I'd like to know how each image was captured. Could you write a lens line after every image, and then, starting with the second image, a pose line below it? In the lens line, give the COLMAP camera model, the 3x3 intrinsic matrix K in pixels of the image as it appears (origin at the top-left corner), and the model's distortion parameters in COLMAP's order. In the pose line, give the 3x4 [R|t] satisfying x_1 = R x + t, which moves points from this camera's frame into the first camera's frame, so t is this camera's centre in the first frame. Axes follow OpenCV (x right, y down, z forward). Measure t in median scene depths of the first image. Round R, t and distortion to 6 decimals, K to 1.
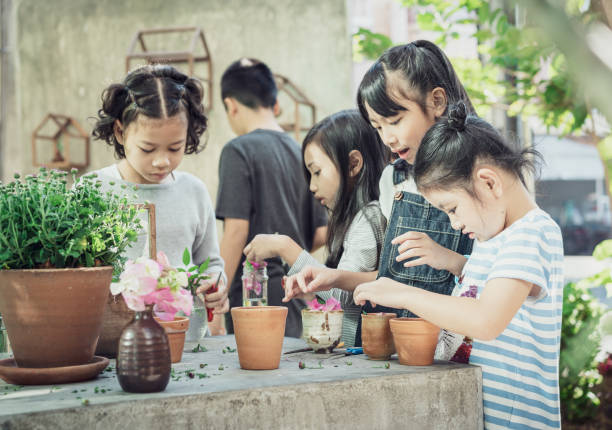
lens RADIAL K [[1135.4, 0, 242.6], [0, 1135.4, 216.8], [0, 0, 1]] dist [-0.032941, -0.079693]
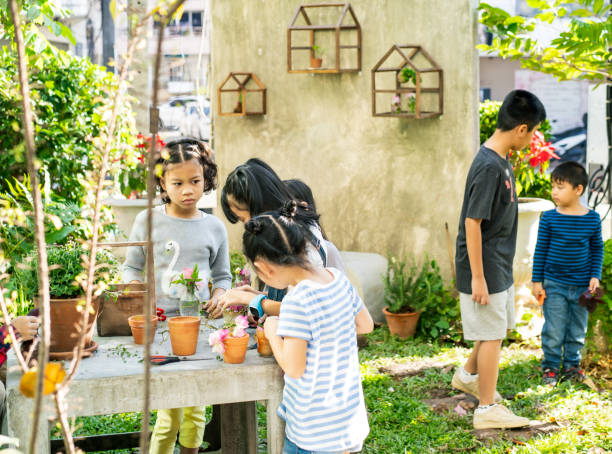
lens RADIAL K [[1140.4, 0, 306.0], [0, 1140.4, 227.0], [0, 0, 1]] dist [-0.028158, -0.046246]
pose [[0.974927, 0.034255, -0.219874, 0.190622], [-0.003361, 0.990235, 0.139368, -0.100022], [0.222501, -0.135135, 0.965522, -0.203138]]
